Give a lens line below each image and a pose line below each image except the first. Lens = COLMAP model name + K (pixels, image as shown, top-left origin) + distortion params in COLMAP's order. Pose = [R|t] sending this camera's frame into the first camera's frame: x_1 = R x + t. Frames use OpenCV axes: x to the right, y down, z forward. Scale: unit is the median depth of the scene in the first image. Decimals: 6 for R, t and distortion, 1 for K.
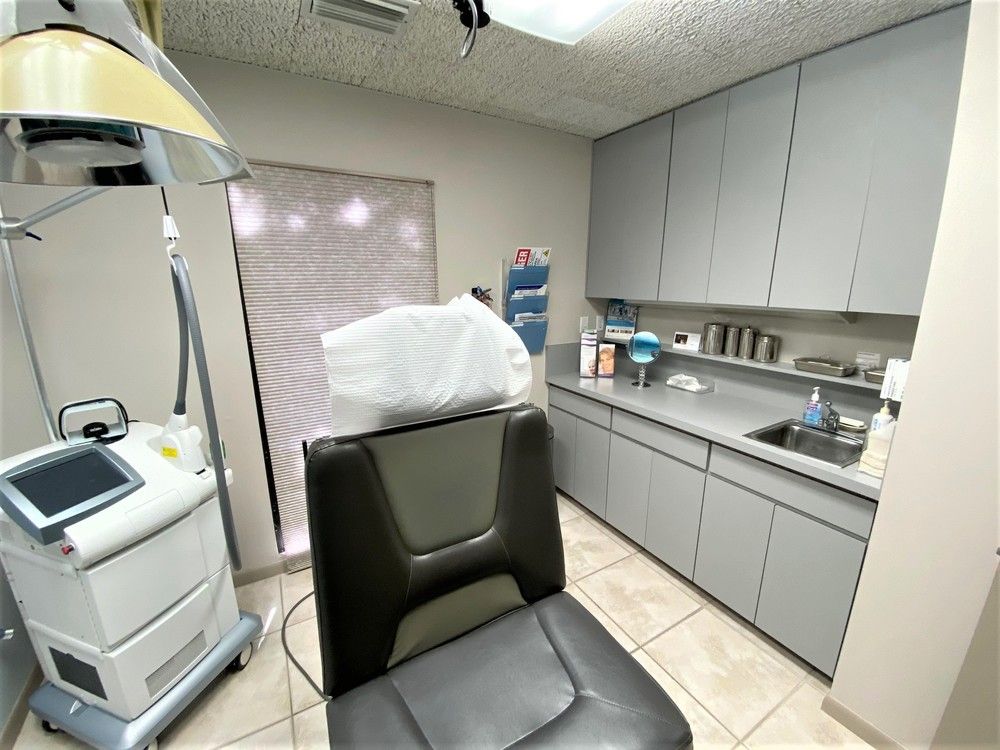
lens RADIAL K [[413.5, 0, 496.8], [0, 413.5, 377.8], [0, 0, 1]] dist [0.023285, -0.000660]
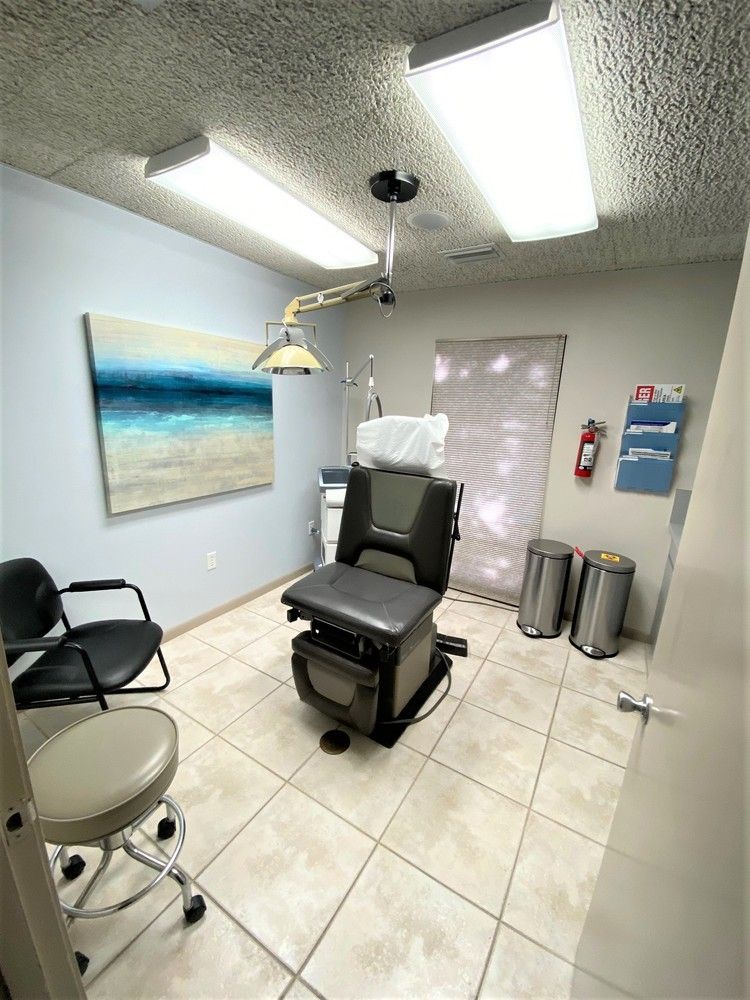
lens RADIAL K [[413.5, 0, 372.0], [0, 413.5, 506.5], [0, 0, 1]] dist [0.023285, -0.000660]
pose [[0.482843, 0.234734, -0.843660, 0.949642], [-0.249721, 0.960311, 0.124271, 0.028280], [0.839347, 0.150676, 0.522297, -0.105828]]
